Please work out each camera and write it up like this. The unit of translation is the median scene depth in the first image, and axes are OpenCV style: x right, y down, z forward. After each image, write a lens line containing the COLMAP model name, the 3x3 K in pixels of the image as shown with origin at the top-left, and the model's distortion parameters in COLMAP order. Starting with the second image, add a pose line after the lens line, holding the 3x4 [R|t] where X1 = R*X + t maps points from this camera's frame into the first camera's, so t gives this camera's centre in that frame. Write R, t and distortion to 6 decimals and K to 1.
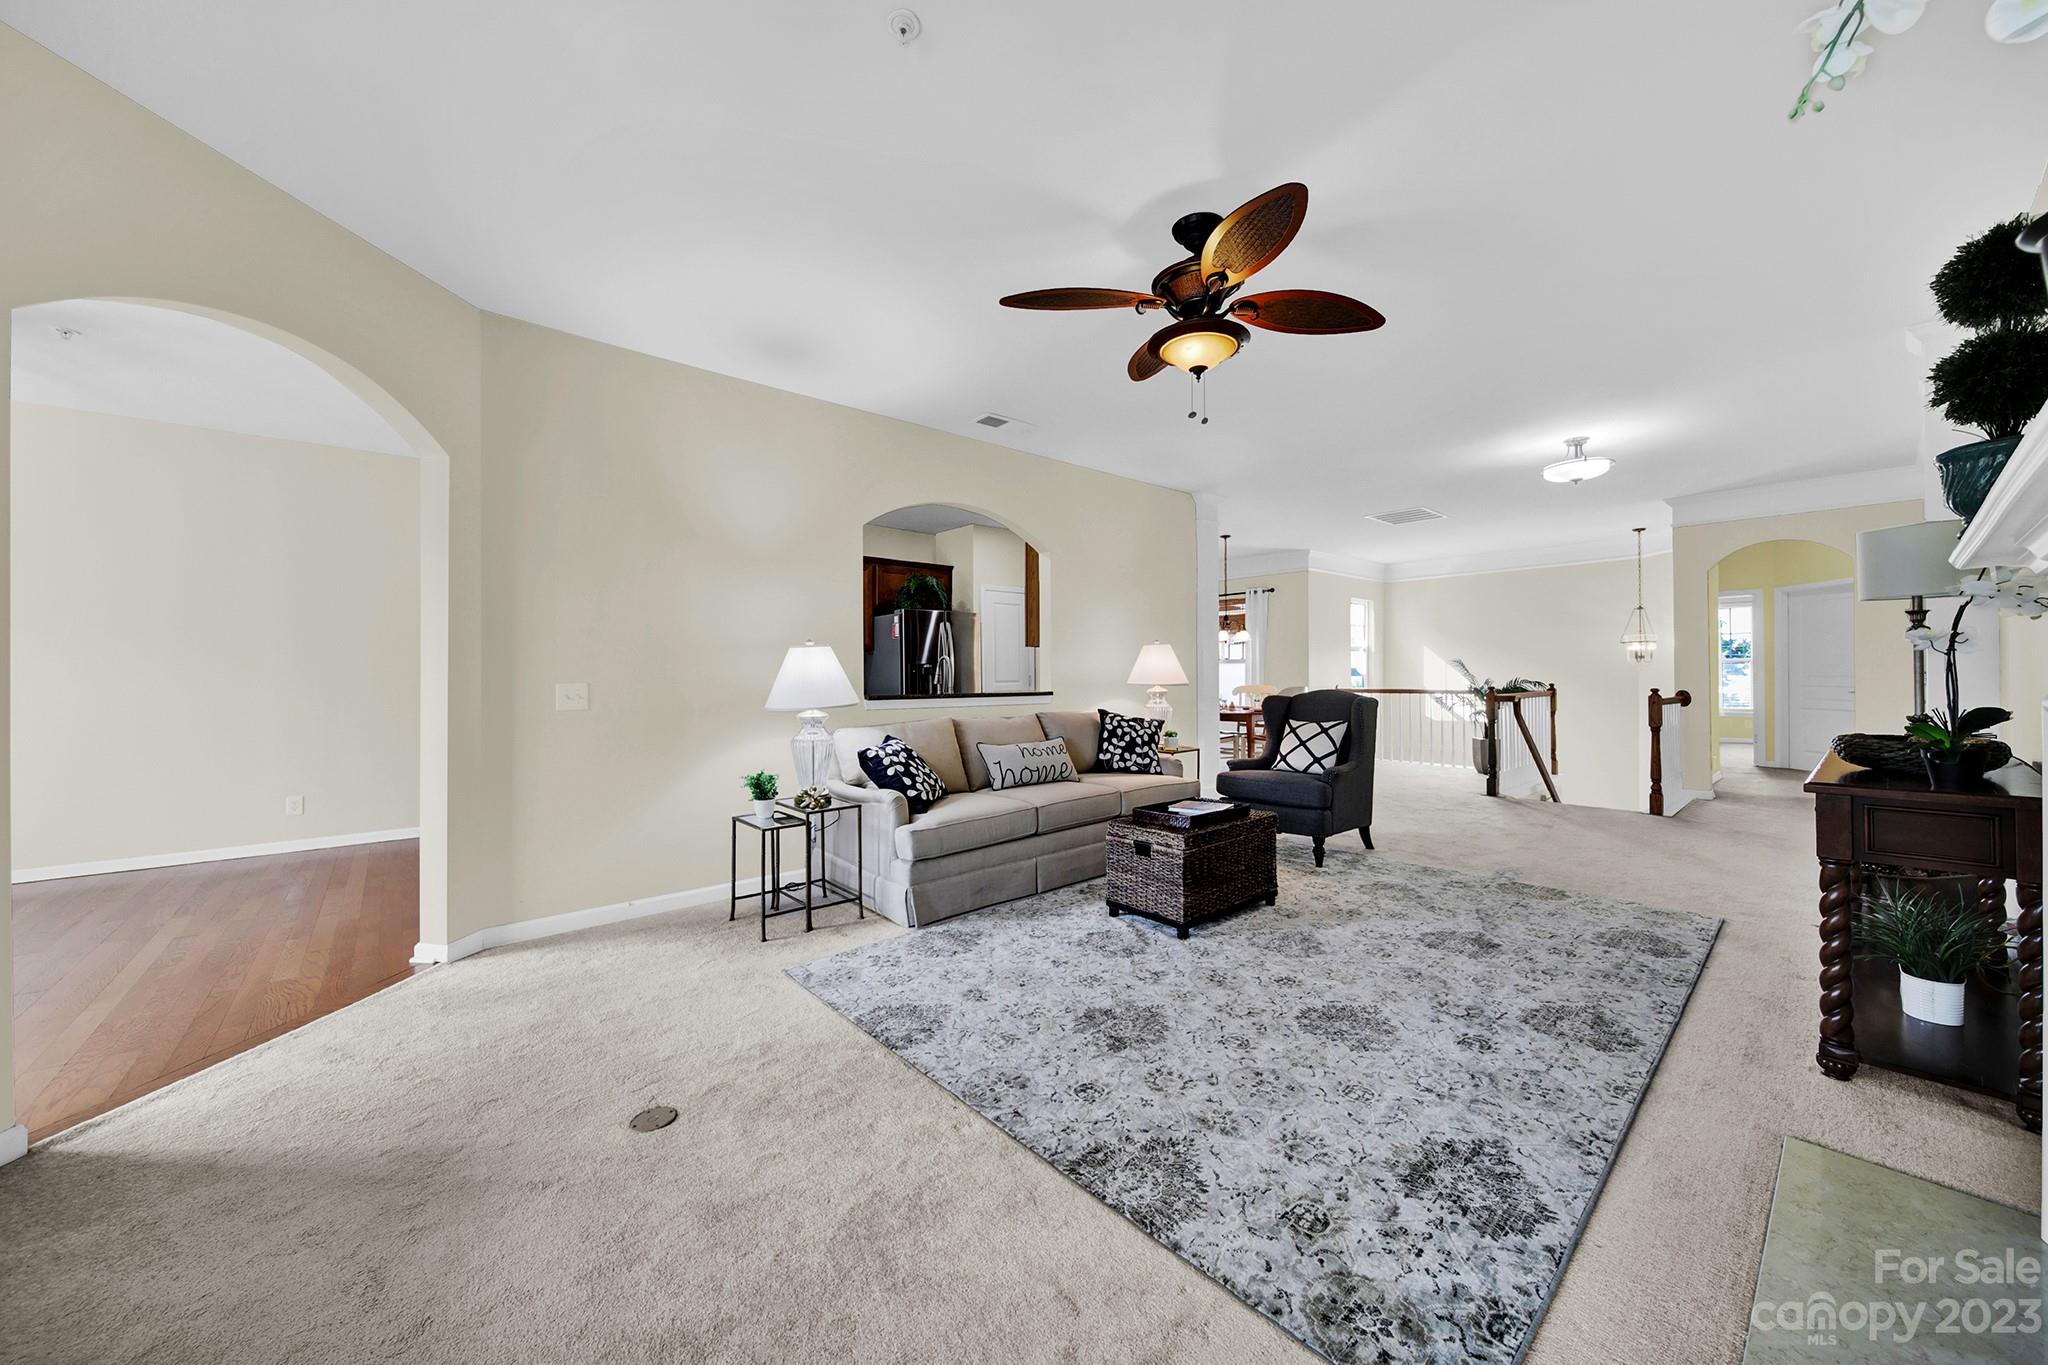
lens RADIAL K [[731.0, 0, 1020.5], [0, 731.0, 676.1], [0, 0, 1]] dist [-0.000621, -0.000066]
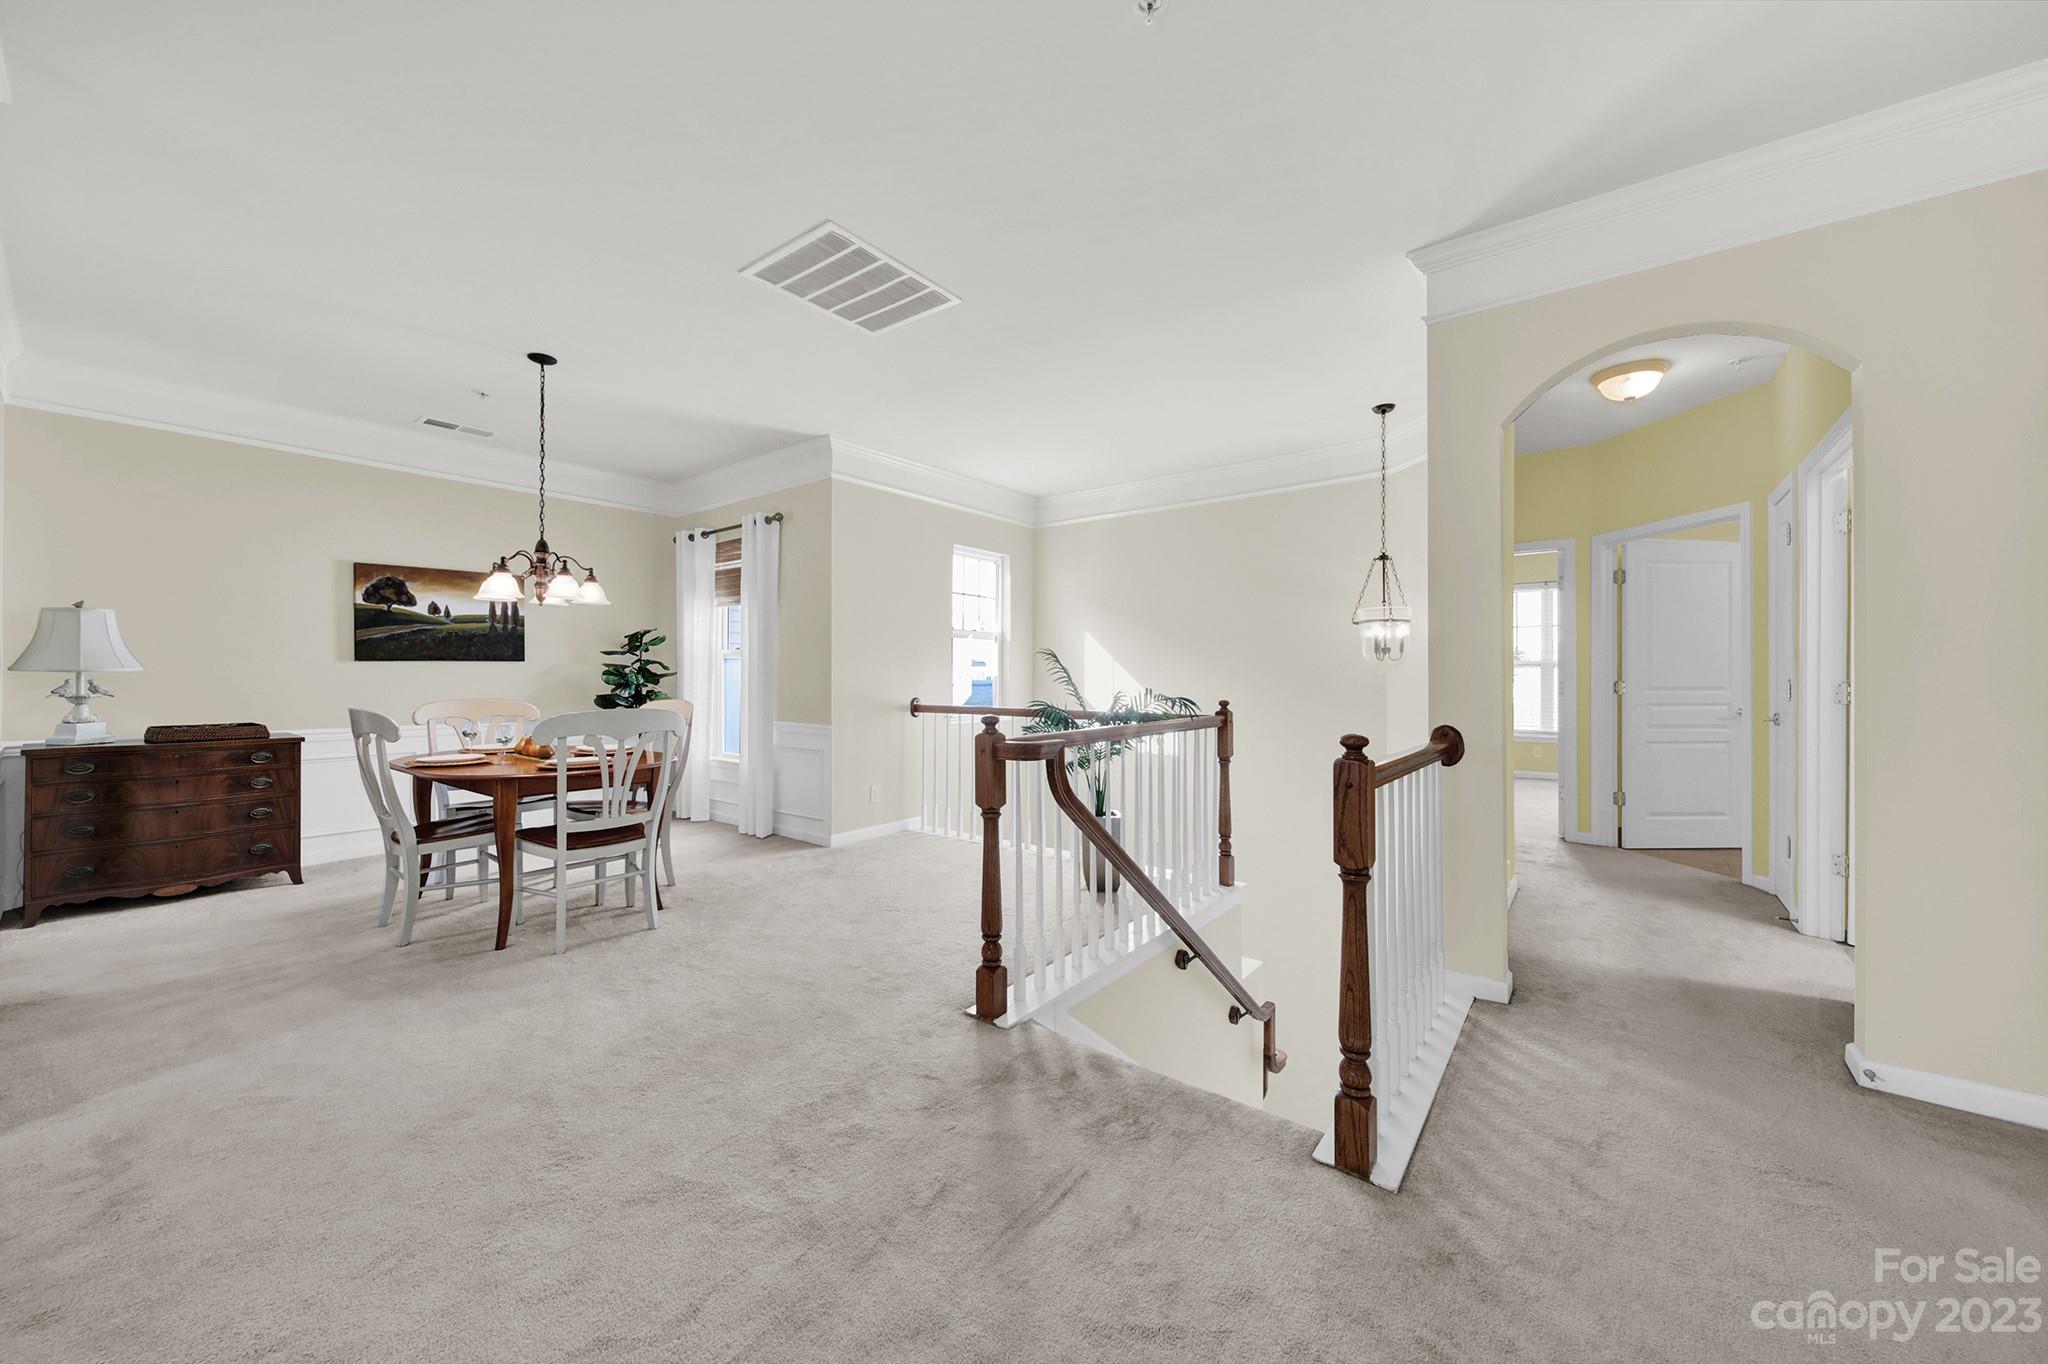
lens RADIAL K [[754.8, 0, 1029.1], [0, 754.8, 678.4], [0, 0, 1]] dist [-0.000305, -0.000577]
pose [[0.978185, 0.005848, 0.207653, 0.814634], [-0.005174, 0.999979, -0.003788, -0.004638], [-0.207671, 0.002631, 0.978195, 0.876664]]
